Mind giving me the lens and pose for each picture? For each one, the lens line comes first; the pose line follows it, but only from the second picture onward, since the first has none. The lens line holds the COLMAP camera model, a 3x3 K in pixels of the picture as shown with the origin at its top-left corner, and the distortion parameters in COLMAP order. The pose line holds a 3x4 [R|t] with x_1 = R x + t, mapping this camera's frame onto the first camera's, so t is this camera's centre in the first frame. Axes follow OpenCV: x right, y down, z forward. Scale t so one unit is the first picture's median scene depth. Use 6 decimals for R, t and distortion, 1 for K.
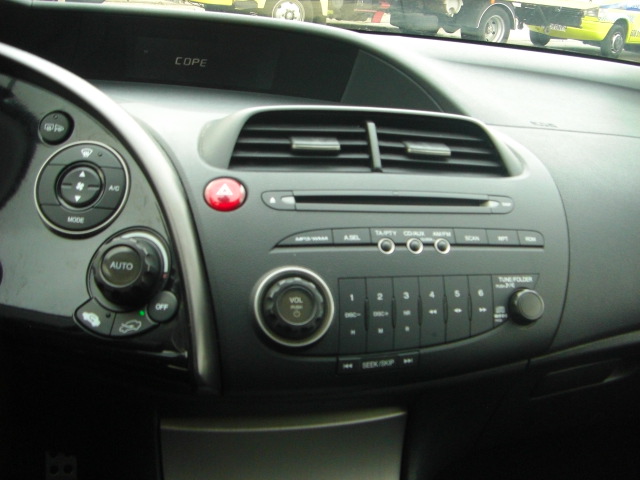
lens RADIAL K [[725.1, 0, 346.8], [0, 725.1, 236.4], [0, 0, 1]] dist [-0.177389, 0.133300]
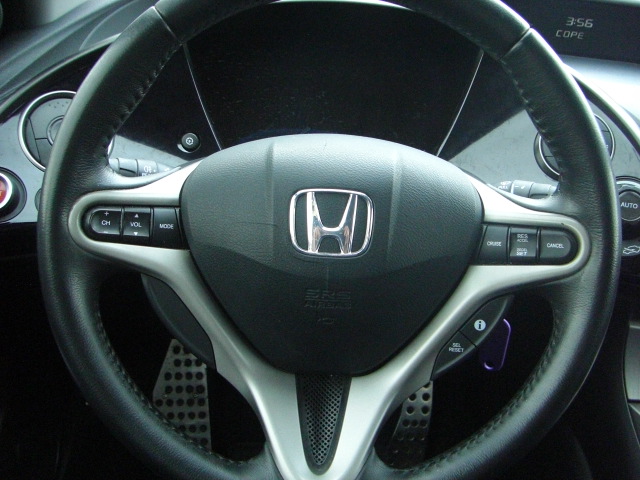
lens RADIAL K [[725.1, 0, 346.8], [0, 725.1, 236.4], [0, 0, 1]] dist [-0.177389, 0.133300]
pose [[0.973075, 0.040410, -0.226917, -0.484126], [-0.022452, 0.996447, 0.081169, 0.004348], [0.229391, -0.073889, 0.970526, -0.397476]]
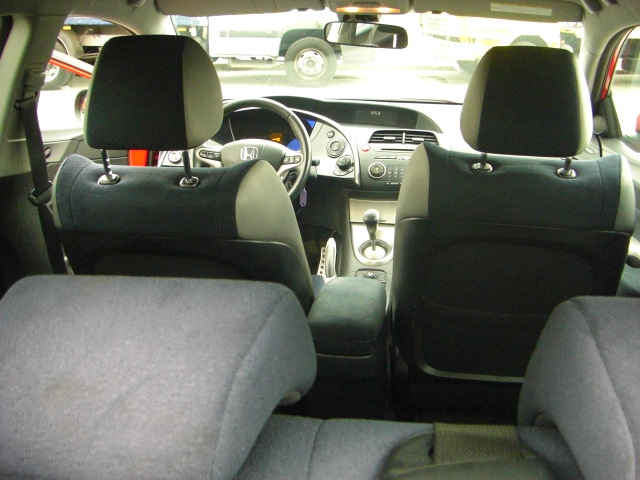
lens RADIAL K [[725.1, 0, 346.8], [0, 725.1, 236.4], [0, 0, 1]] dist [-0.177389, 0.133300]
pose [[0.934439, 0.029802, -0.354874, 1.365214], [-0.048582, 0.997844, -0.044126, 0.709718], [0.352794, 0.058473, 0.933872, -3.297377]]
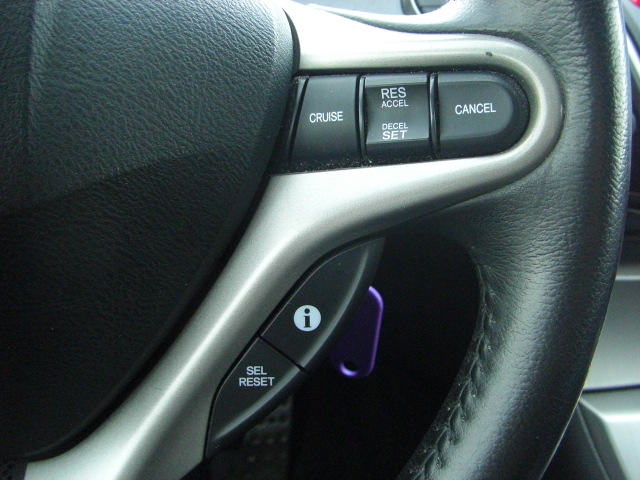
lens RADIAL K [[725.1, 0, 346.8], [0, 725.1, 236.4], [0, 0, 1]] dist [-0.177389, 0.133300]
pose [[0.998416, -0.029470, -0.047925, -0.482222], [0.035975, 0.989343, 0.141089, 0.094570], [0.043256, -0.142589, 0.988836, 0.168248]]
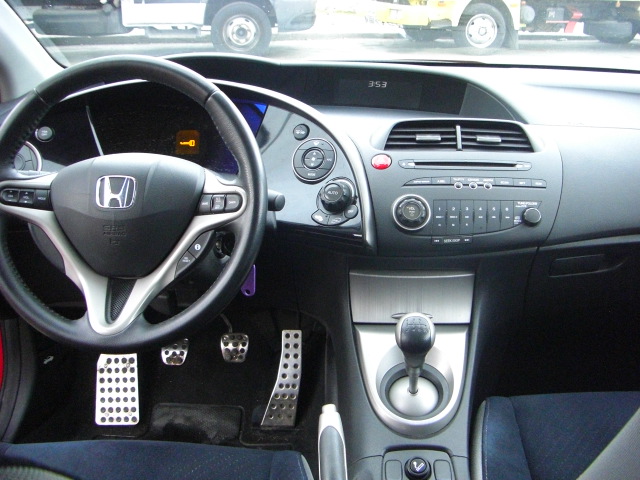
lens RADIAL K [[725.1, 0, 346.8], [0, 725.1, 236.4], [0, 0, 1]] dist [-0.177389, 0.133300]
pose [[0.962611, 0.003642, -0.270864, 0.306443], [-0.007100, 0.999905, -0.011790, 0.184945], [0.270795, 0.013272, 0.962545, -1.053306]]
